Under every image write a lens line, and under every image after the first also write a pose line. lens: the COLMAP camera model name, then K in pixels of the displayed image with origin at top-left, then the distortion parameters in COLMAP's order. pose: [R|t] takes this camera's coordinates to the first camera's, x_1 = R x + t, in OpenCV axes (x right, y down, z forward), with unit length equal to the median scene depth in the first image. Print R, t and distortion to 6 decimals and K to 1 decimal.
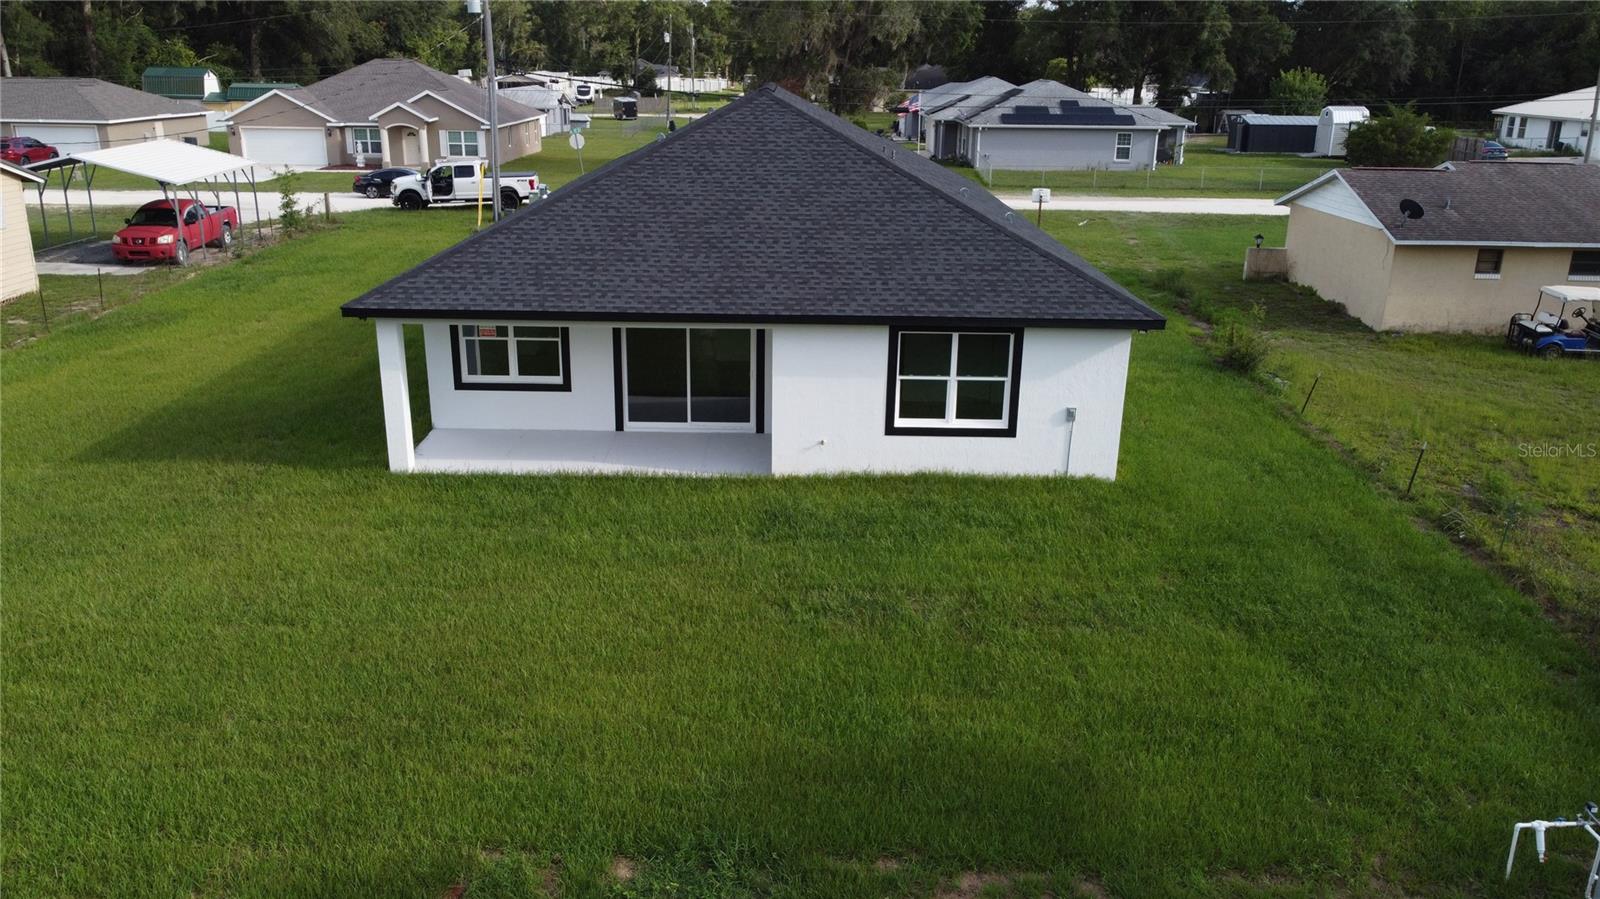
lens RADIAL K [[1214.4, 0, 786.4], [0, 1214.4, 445.3], [0, 0, 1]] dist [0.006377, -0.007566]
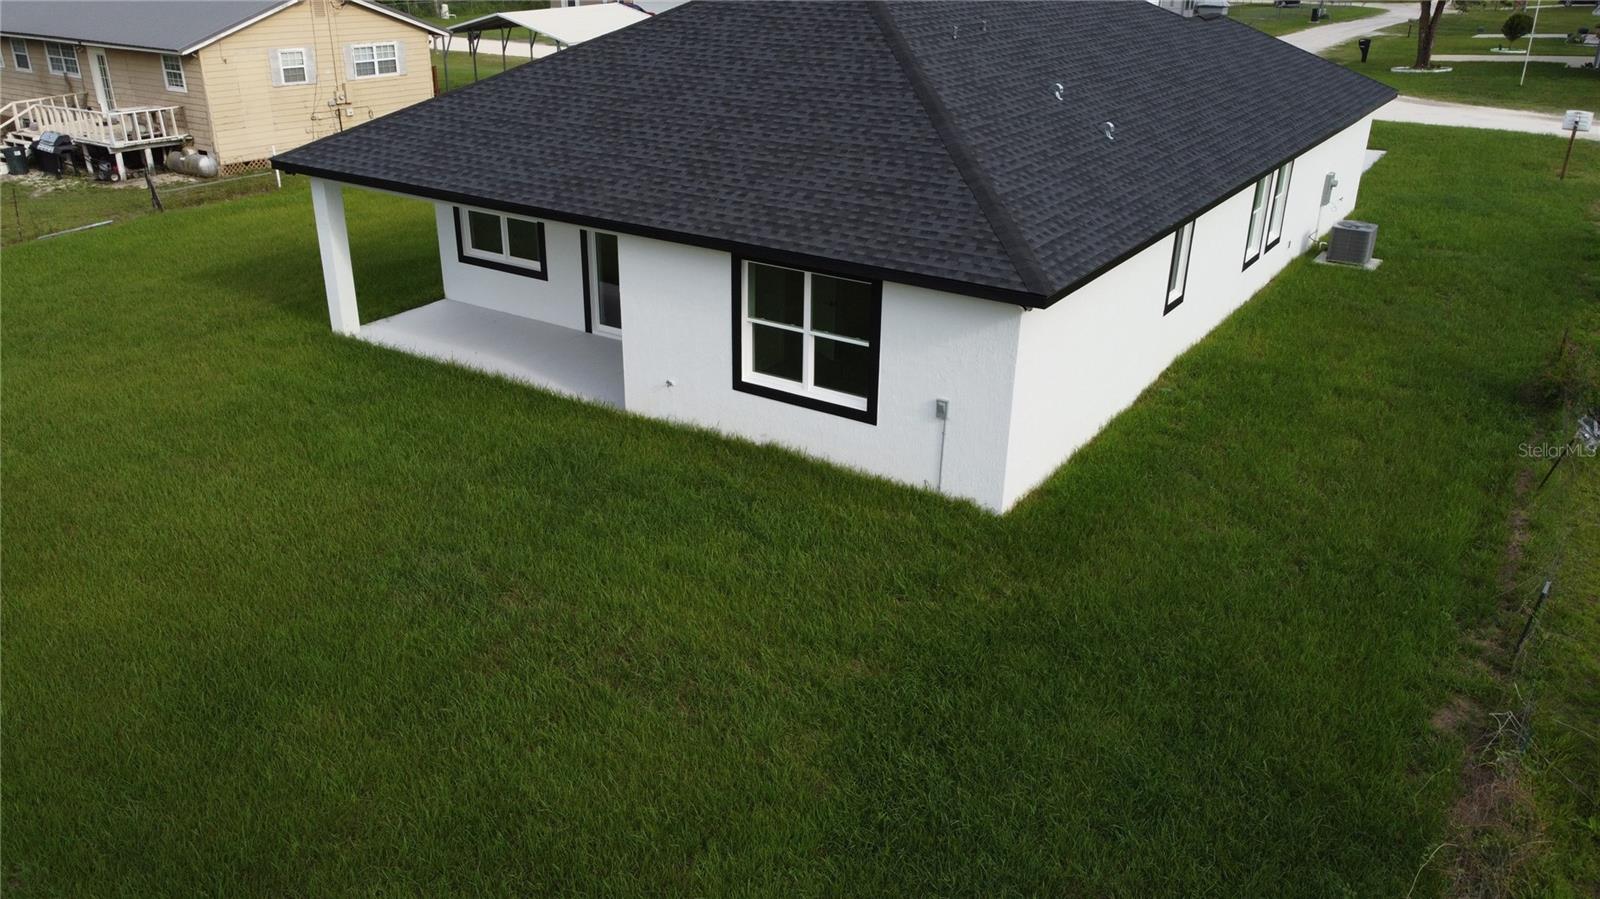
lens RADIAL K [[1214.4, 0, 786.4], [0, 1214.4, 445.3], [0, 0, 1]] dist [0.006377, -0.007566]
pose [[0.838667, 0.211782, -0.501783, 0.513050], [-0.168379, 0.976989, 0.130922, -0.081691], [0.517963, -0.025310, 0.855028, 0.341140]]
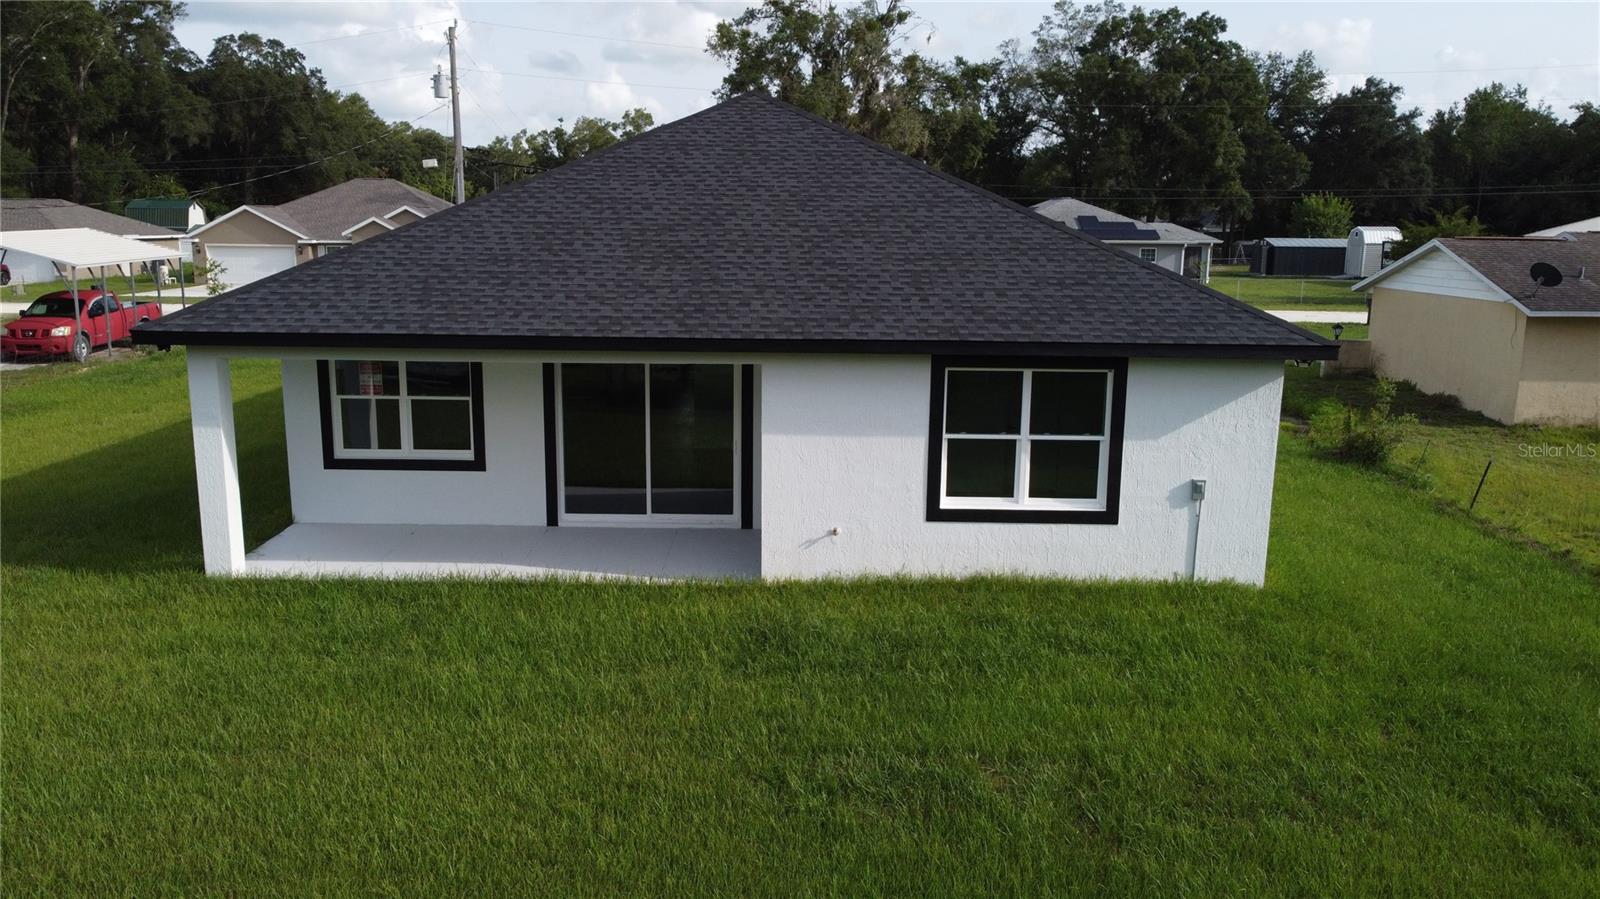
lens RADIAL K [[1214.4, 0, 786.4], [0, 1214.4, 445.3], [0, 0, 1]] dist [0.006377, -0.007566]
pose [[0.999997, -0.001641, -0.001974, 0.003609], [0.001382, 0.992187, -0.124756, 0.034668], [0.002163, 0.124752, 0.992186, 0.313928]]
